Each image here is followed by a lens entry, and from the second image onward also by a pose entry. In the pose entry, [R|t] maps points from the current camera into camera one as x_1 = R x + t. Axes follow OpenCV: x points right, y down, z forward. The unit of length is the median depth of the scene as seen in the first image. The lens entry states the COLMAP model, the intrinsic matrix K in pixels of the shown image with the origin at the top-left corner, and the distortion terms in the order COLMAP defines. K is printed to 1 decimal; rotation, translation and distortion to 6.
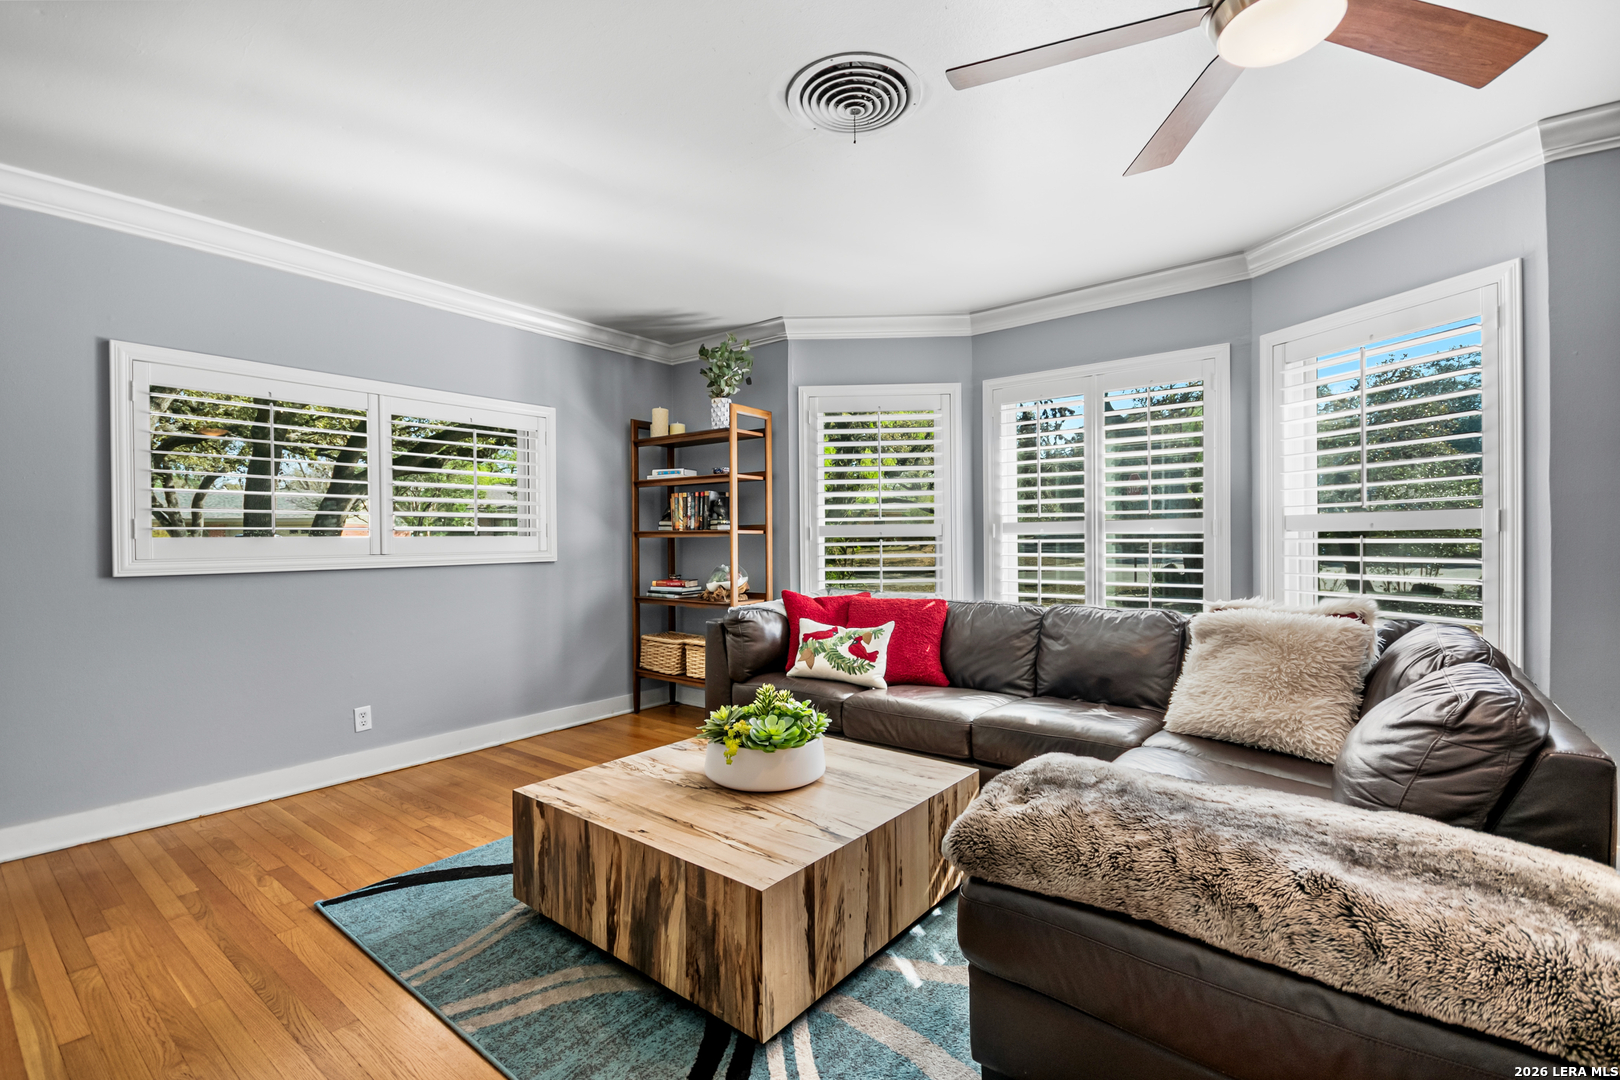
lens RADIAL K [[716.1, 0, 826.6], [0, 716.1, 547.2], [0, 0, 1]] dist [-0.001878, -0.002000]
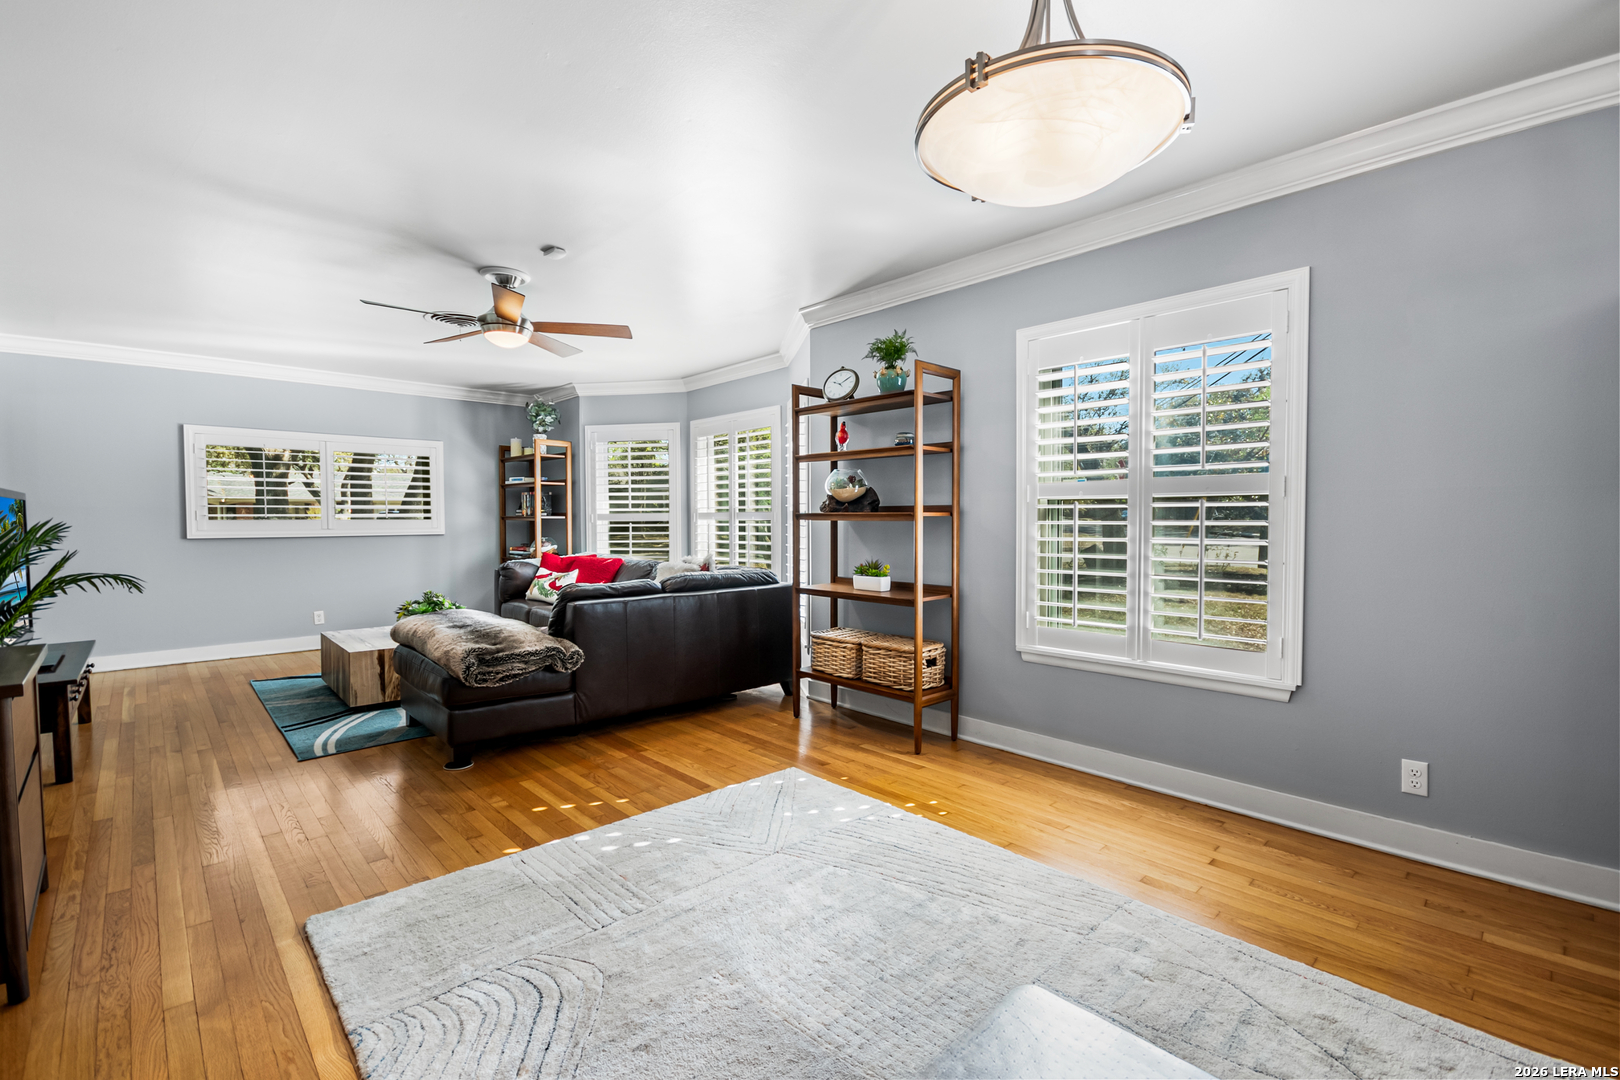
lens RADIAL K [[716.1, 0, 822.6], [0, 716.1, 546.0], [0, 0, 1]] dist [-0.001878, -0.002000]
pose [[0.987629, 0.013109, -0.156262, 0.732455], [-0.009367, 0.999652, 0.024659, -0.002841], [0.156531, -0.022891, 0.987408, -0.488469]]
